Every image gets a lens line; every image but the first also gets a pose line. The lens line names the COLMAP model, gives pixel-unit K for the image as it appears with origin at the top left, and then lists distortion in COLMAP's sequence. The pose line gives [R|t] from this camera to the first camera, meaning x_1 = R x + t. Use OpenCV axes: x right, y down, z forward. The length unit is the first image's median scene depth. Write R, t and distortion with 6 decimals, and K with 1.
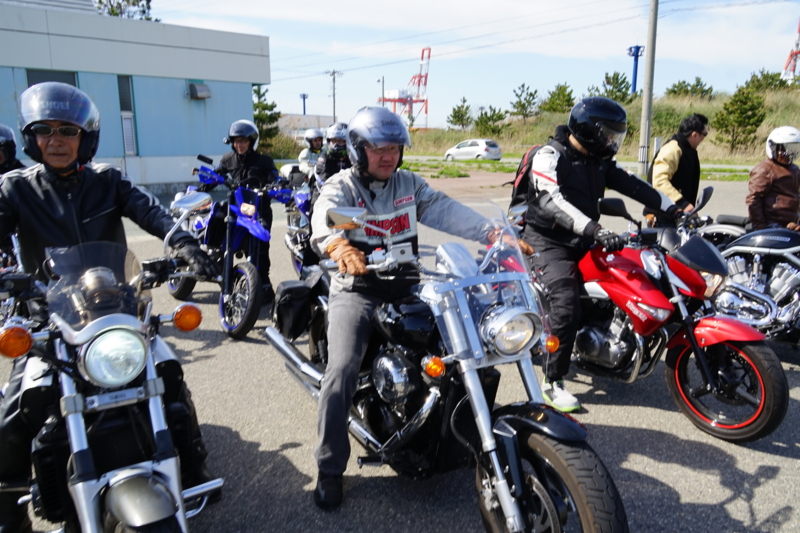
lens RADIAL K [[613.4, 0, 398.0], [0, 613.4, 264.1], [0, 0, 1]] dist [0.001101, 0.002214]
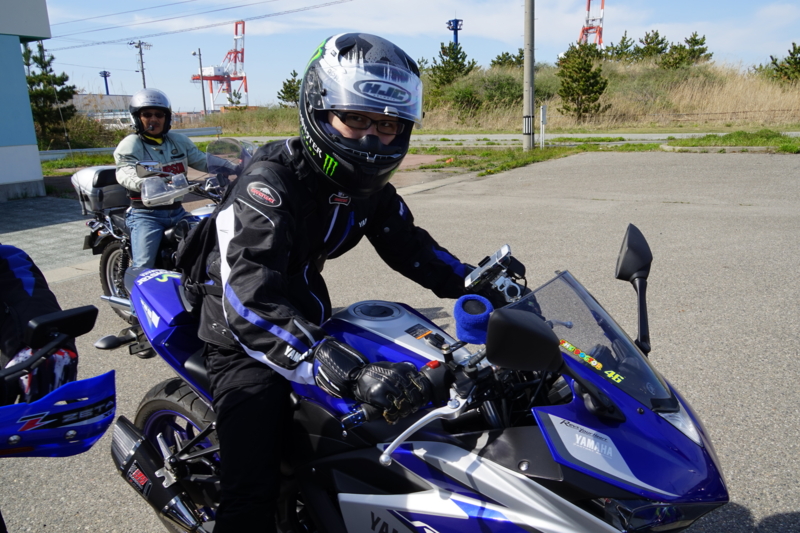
lens RADIAL K [[607.1, 0, 394.3], [0, 607.1, 262.1], [0, 0, 1]] dist [0.000587, -0.003743]
pose [[0.960974, -0.092620, 0.260674, -0.017106], [0.083749, 0.995472, 0.044959, -0.019362], [-0.263657, -0.021374, 0.964380, 0.102225]]
